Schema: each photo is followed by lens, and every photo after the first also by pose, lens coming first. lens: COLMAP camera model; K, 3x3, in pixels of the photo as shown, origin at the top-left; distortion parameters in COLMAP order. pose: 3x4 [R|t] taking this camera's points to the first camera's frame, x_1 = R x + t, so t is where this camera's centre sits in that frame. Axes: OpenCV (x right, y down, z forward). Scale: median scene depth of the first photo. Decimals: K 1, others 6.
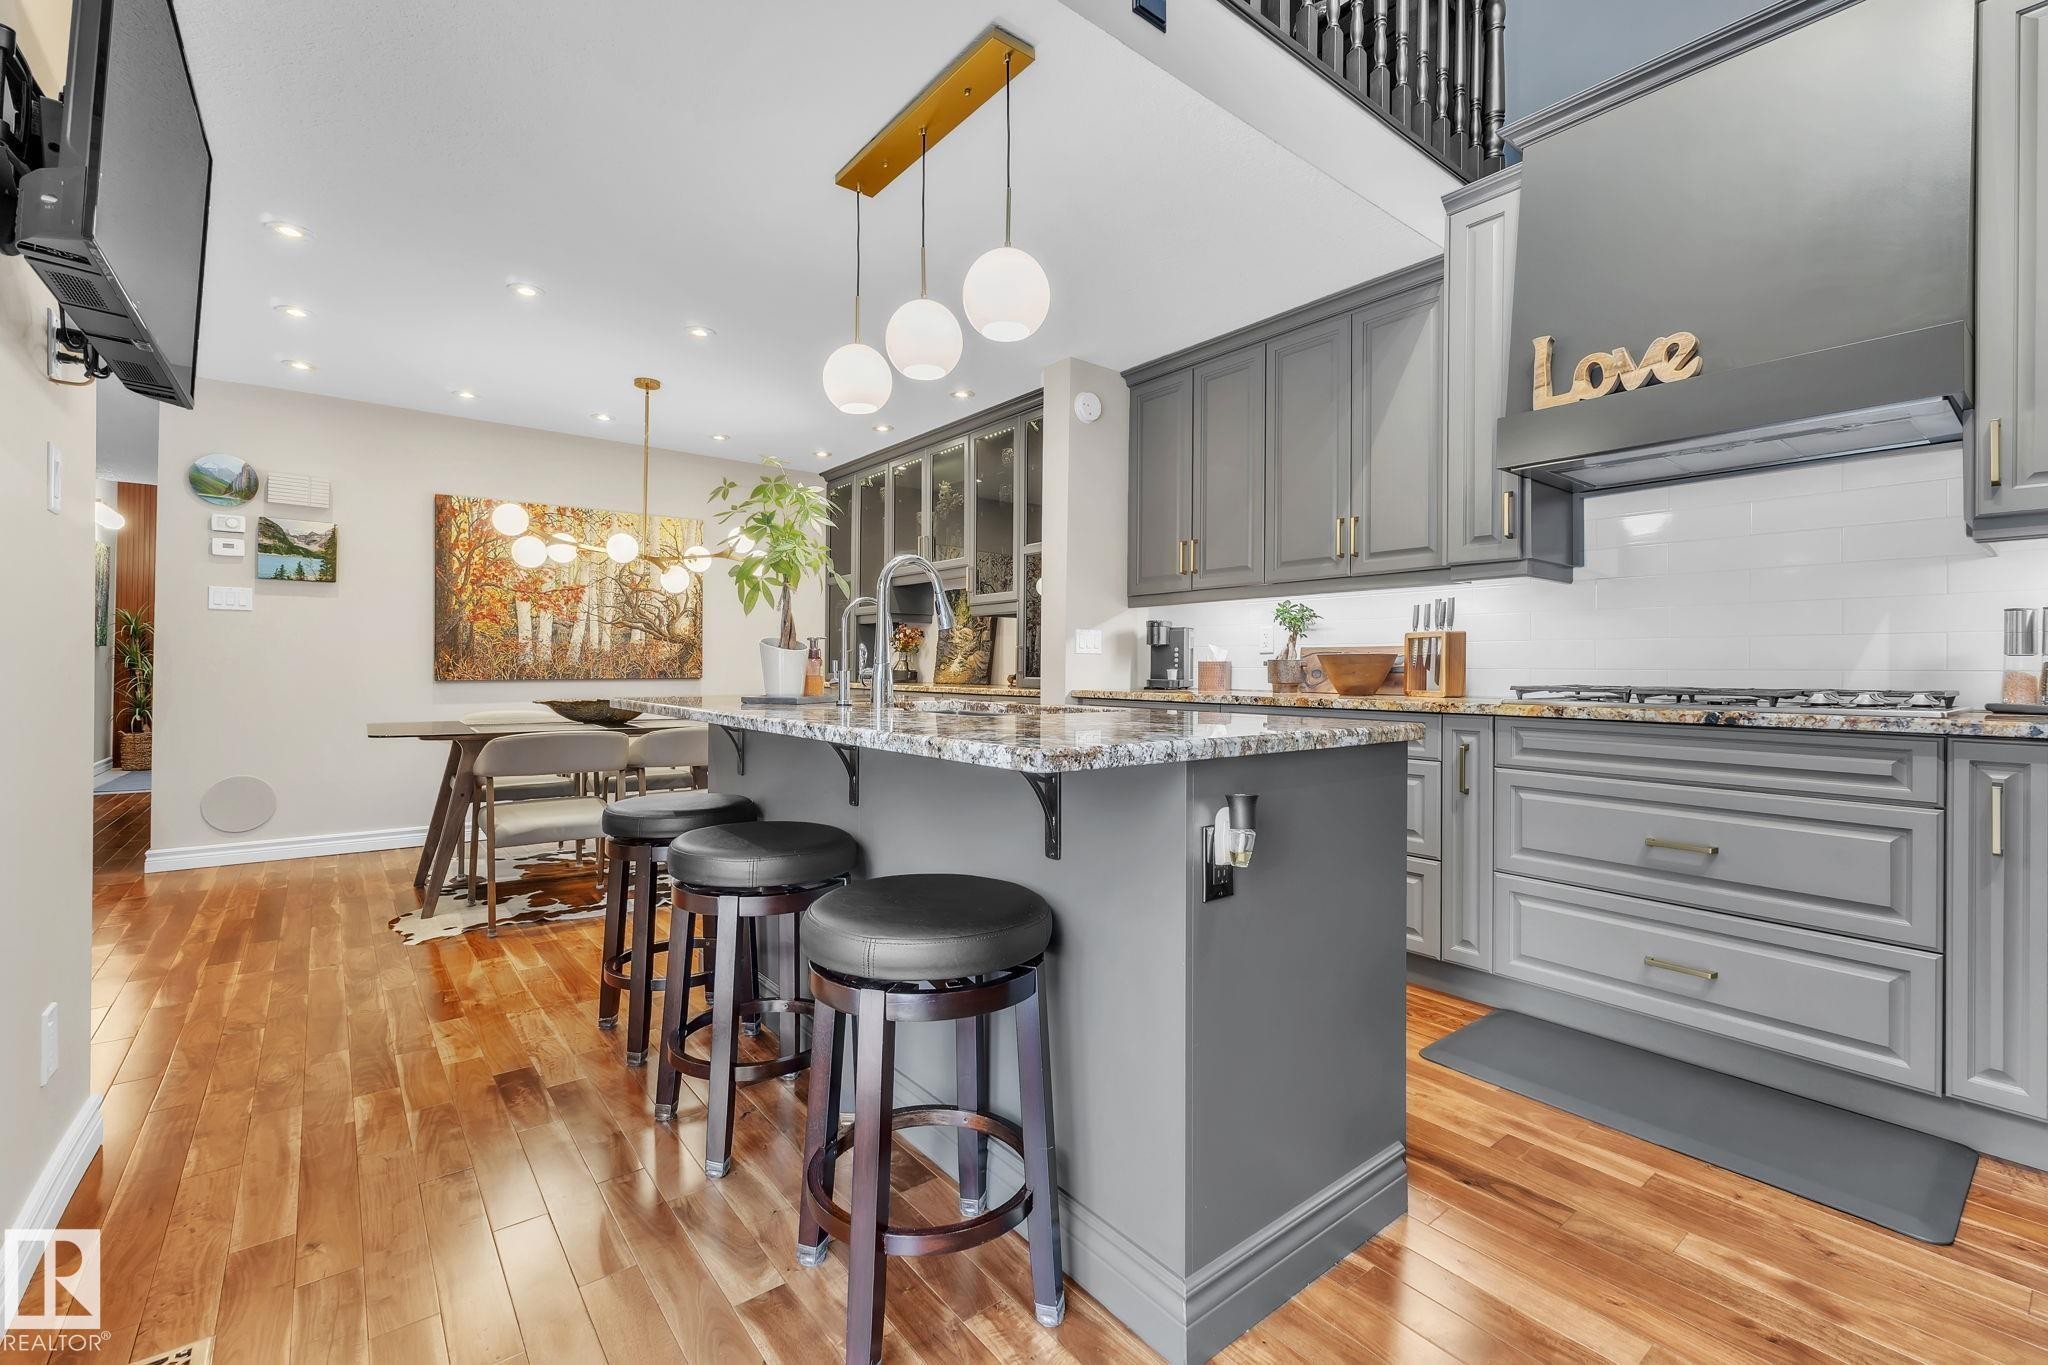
lens RADIAL K [[866.9, 0, 1022.0], [0, 866.9, 665.2], [0, 0, 1]] dist [0.003808, 0.000502]
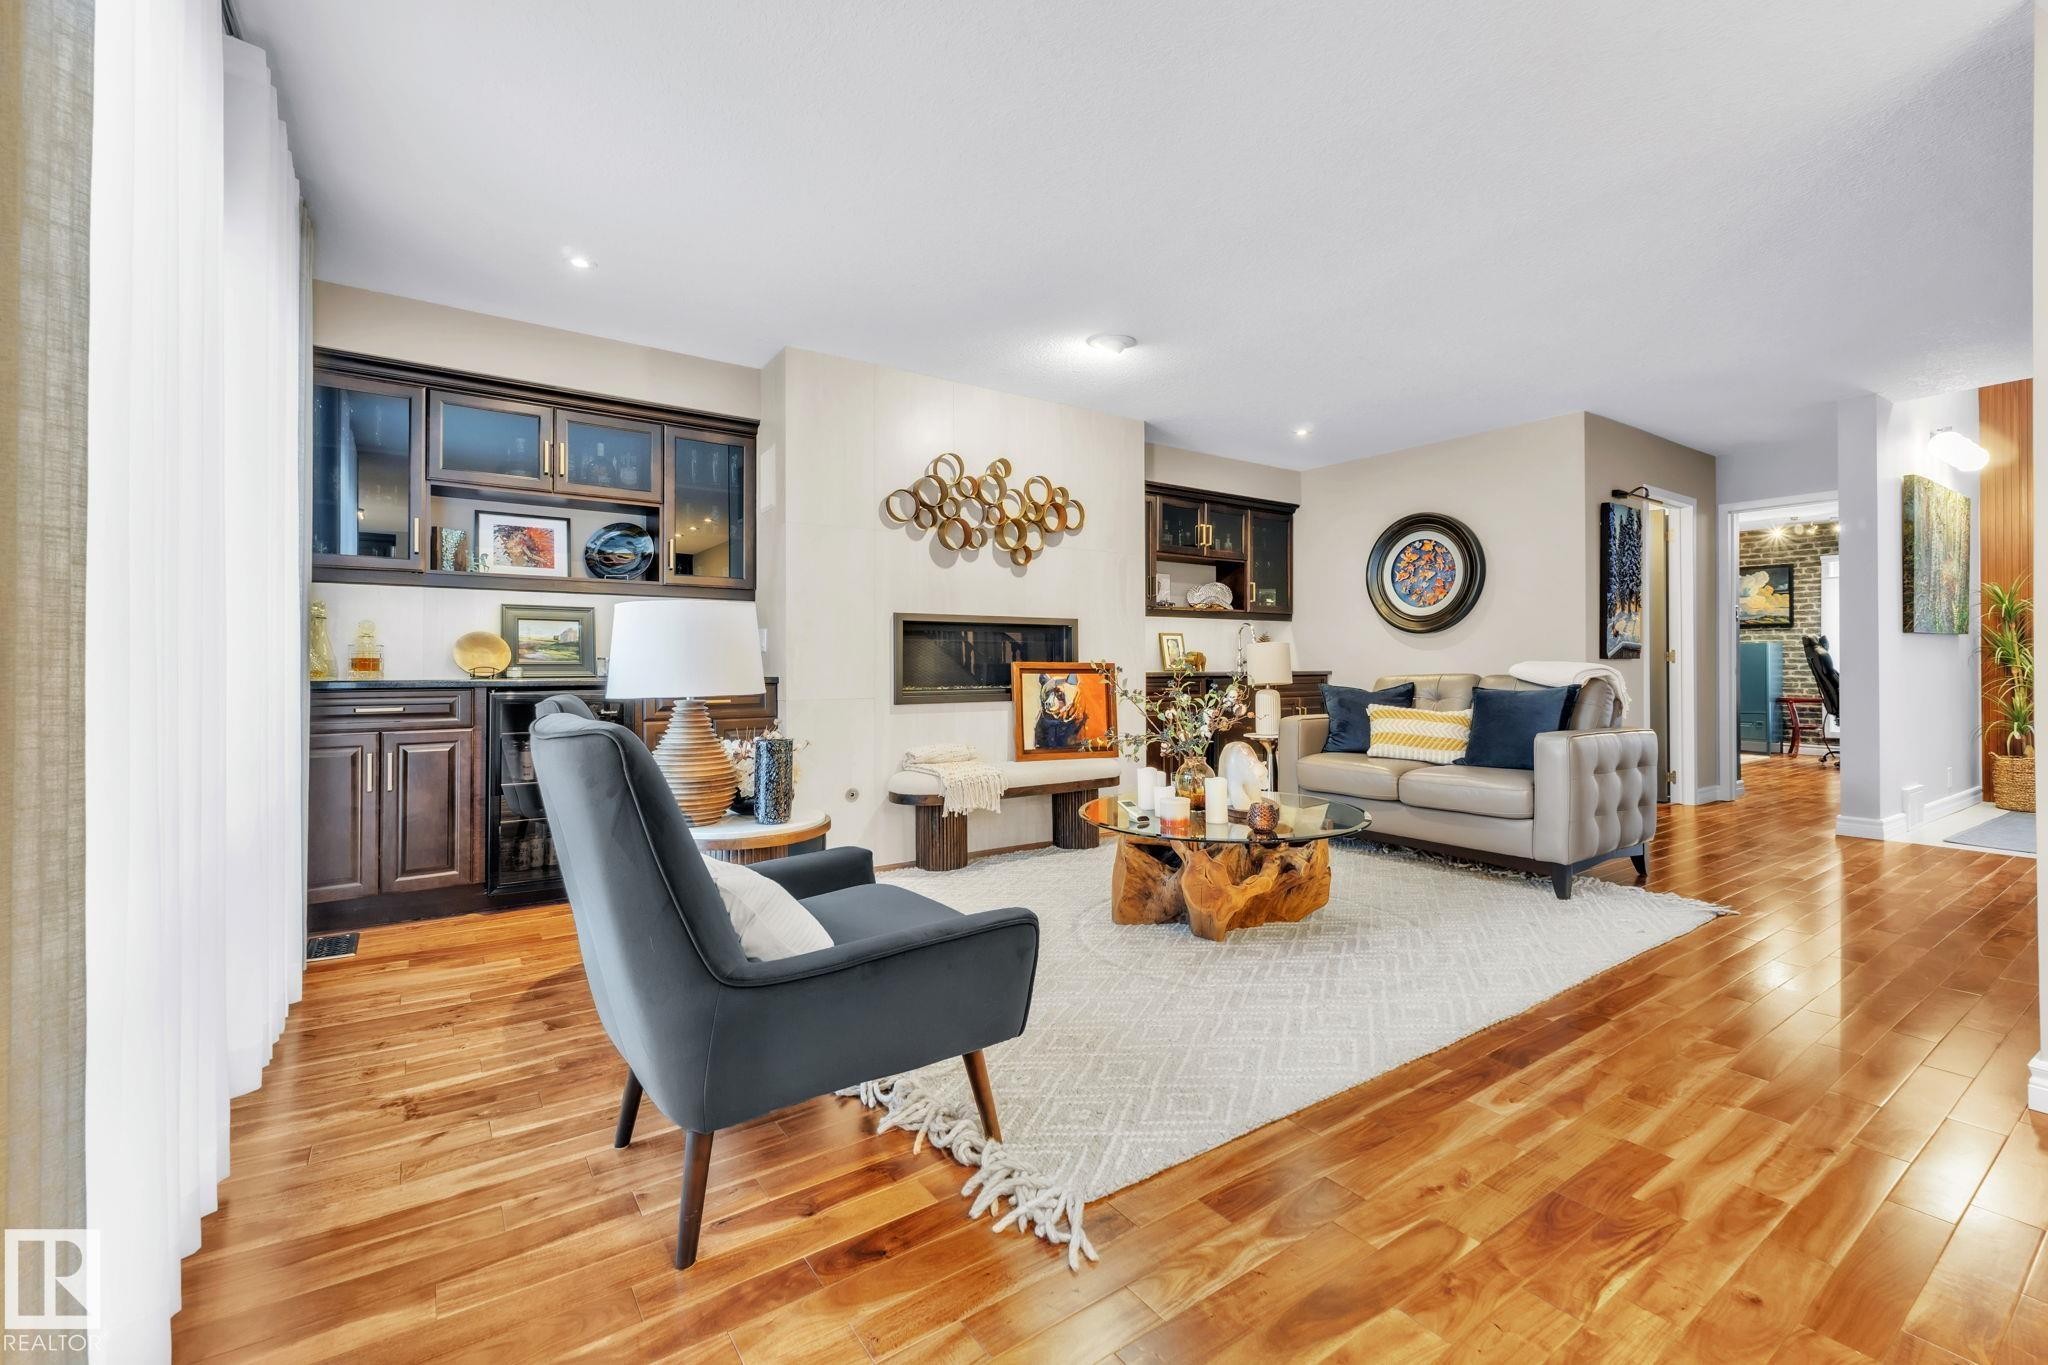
lens RADIAL K [[866.9, 0, 1036.6], [0, 866.9, 654.5], [0, 0, 1]] dist [0.003808, 0.000502]
pose [[-0.064085, -0.020815, -0.997727, -0.406758], [0.006476, 0.999753, -0.021273, 0.008738], [0.997923, -0.007825, -0.063934, 0.398594]]
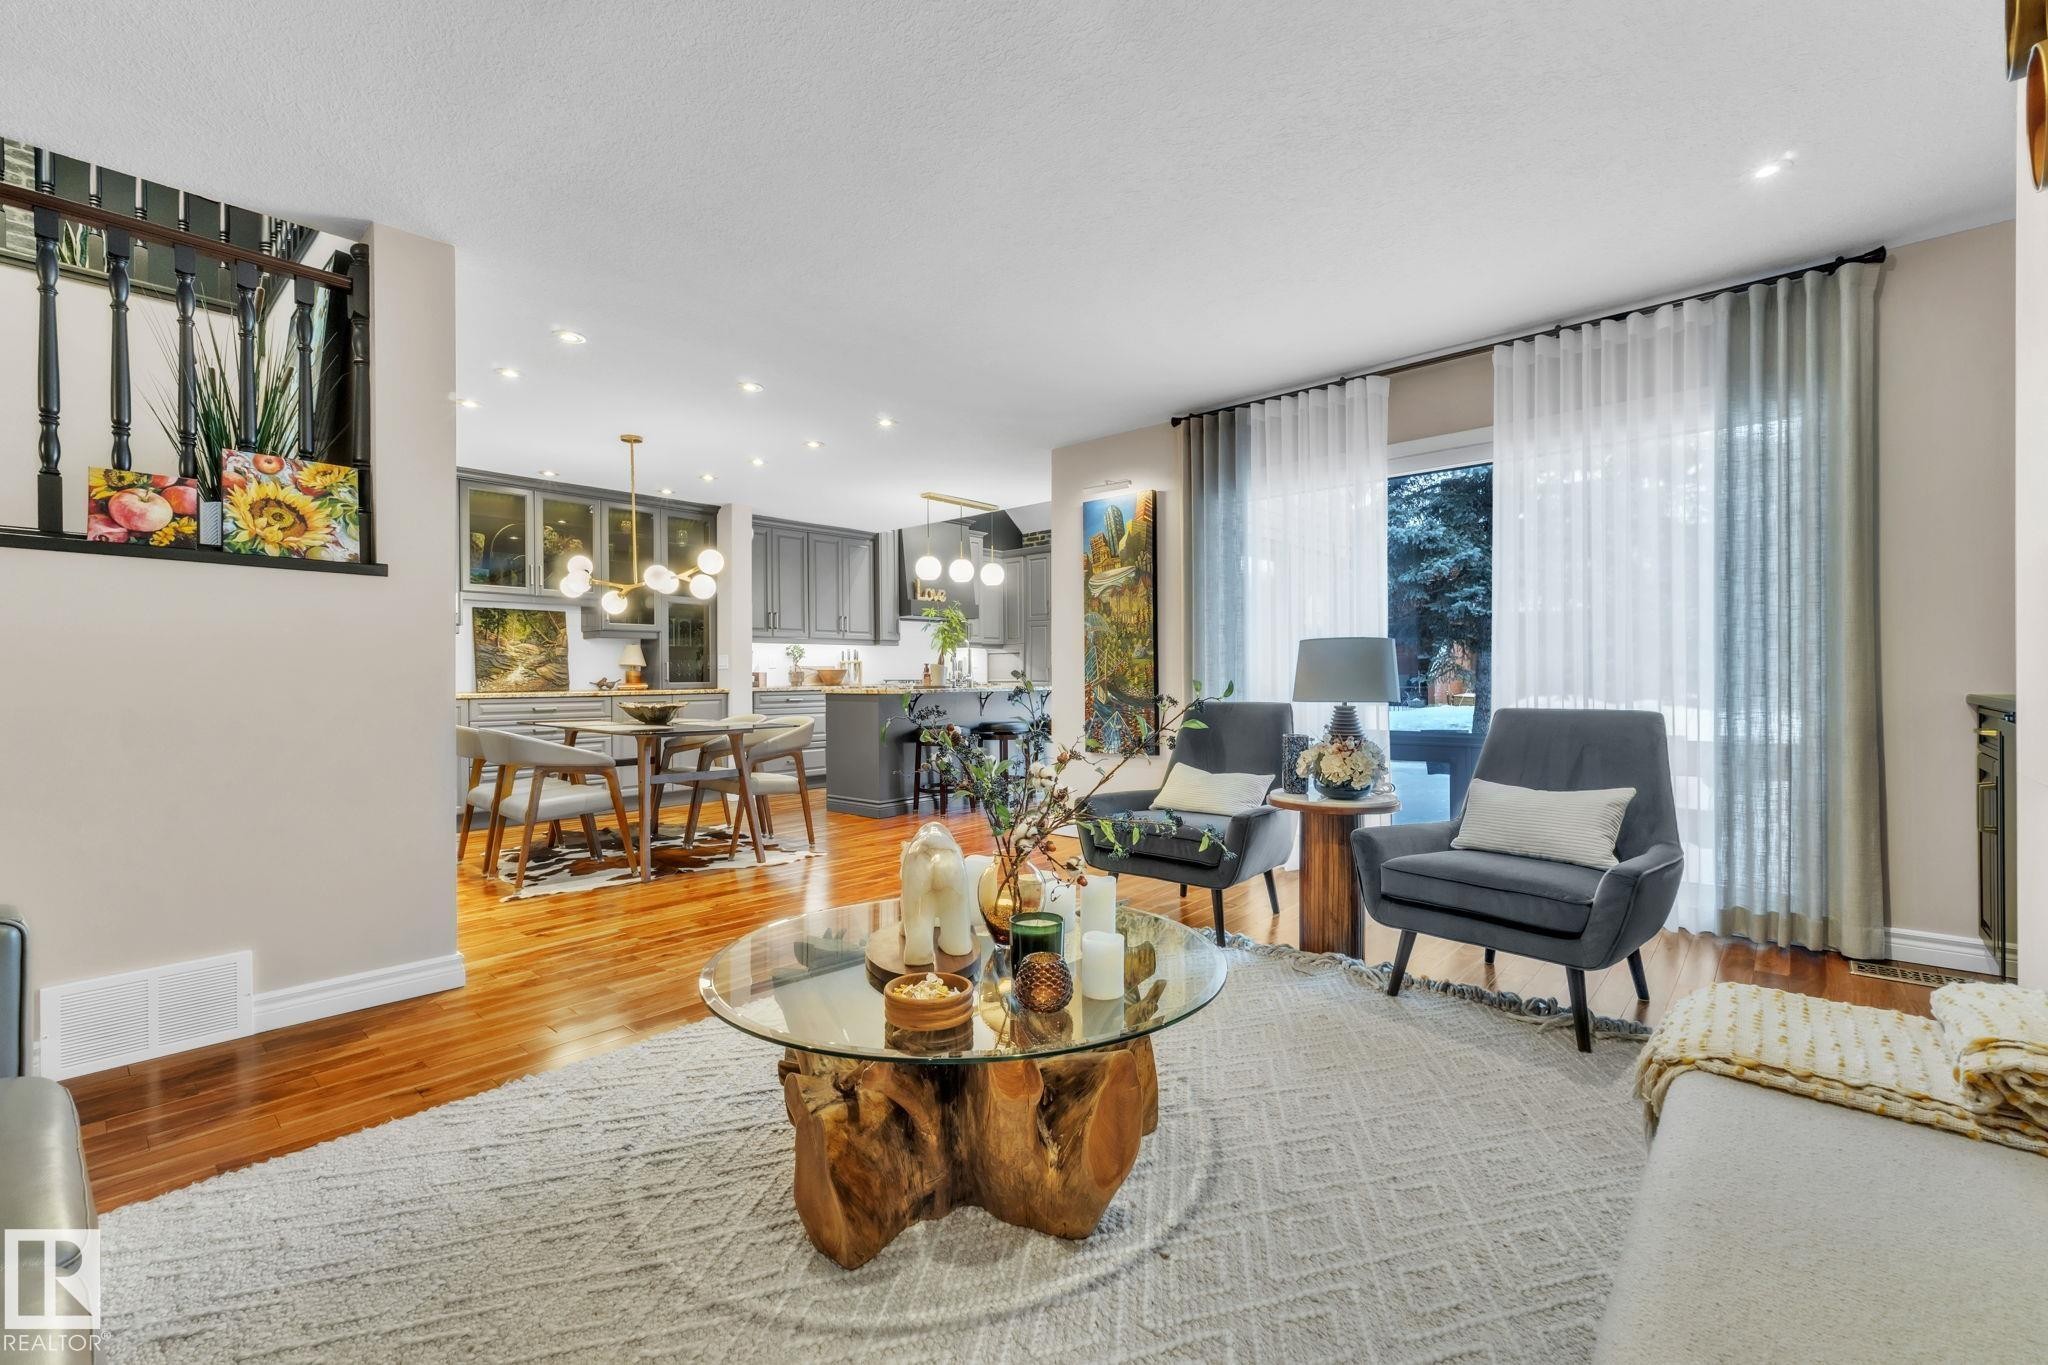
lens RADIAL K [[866.9, 0, 1038.1], [0, 866.9, 675.8], [0, 0, 1]] dist [0.003808, 0.000502]
pose [[-0.166688, -0.005054, 0.985997, -1.361480], [0.001952, 0.999983, 0.005456, -0.004254], [-0.986008, 0.002834, -0.166675, 0.517360]]
